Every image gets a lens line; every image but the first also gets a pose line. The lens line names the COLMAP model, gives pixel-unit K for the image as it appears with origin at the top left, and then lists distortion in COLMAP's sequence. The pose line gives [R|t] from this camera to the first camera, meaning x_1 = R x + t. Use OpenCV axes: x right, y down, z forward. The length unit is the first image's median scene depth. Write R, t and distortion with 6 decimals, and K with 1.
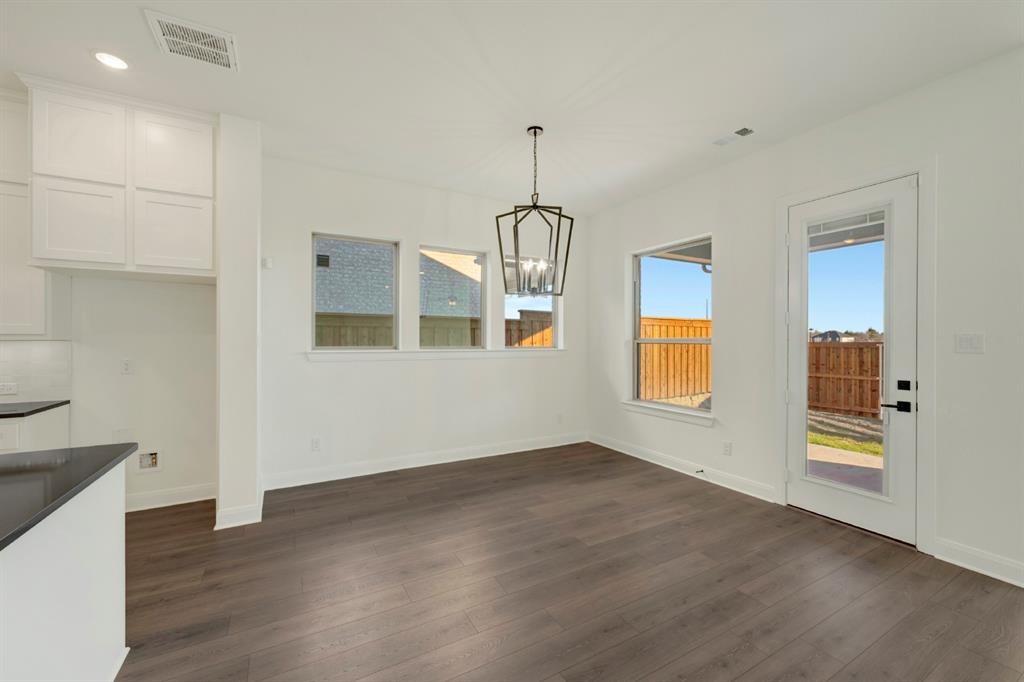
lens RADIAL K [[405.0, 0, 536.9], [0, 405.0, 340.9], [0, 0, 1]] dist [0.000812, -0.000279]
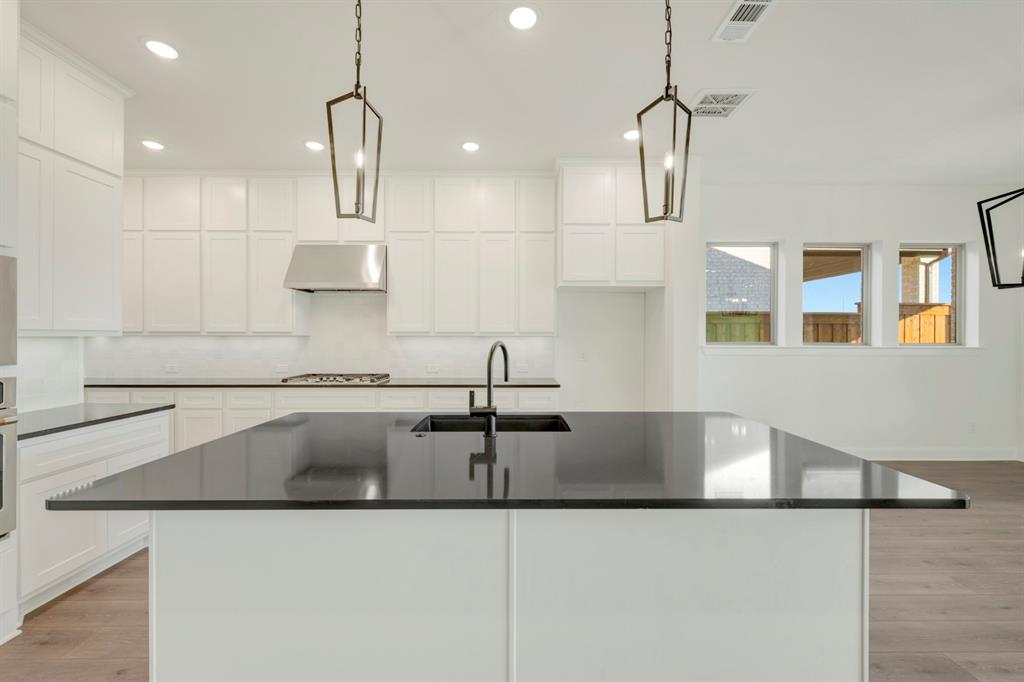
lens RADIAL K [[405.0, 0, 513.2], [0, 405.0, 335.3], [0, 0, 1]] dist [0.000812, -0.000279]
pose [[0.874170, 0.000541, -0.485619, -0.373057], [-0.001644, 0.999997, -0.001846, -0.001396], [0.485617, 0.002412, 0.874168, -0.210070]]
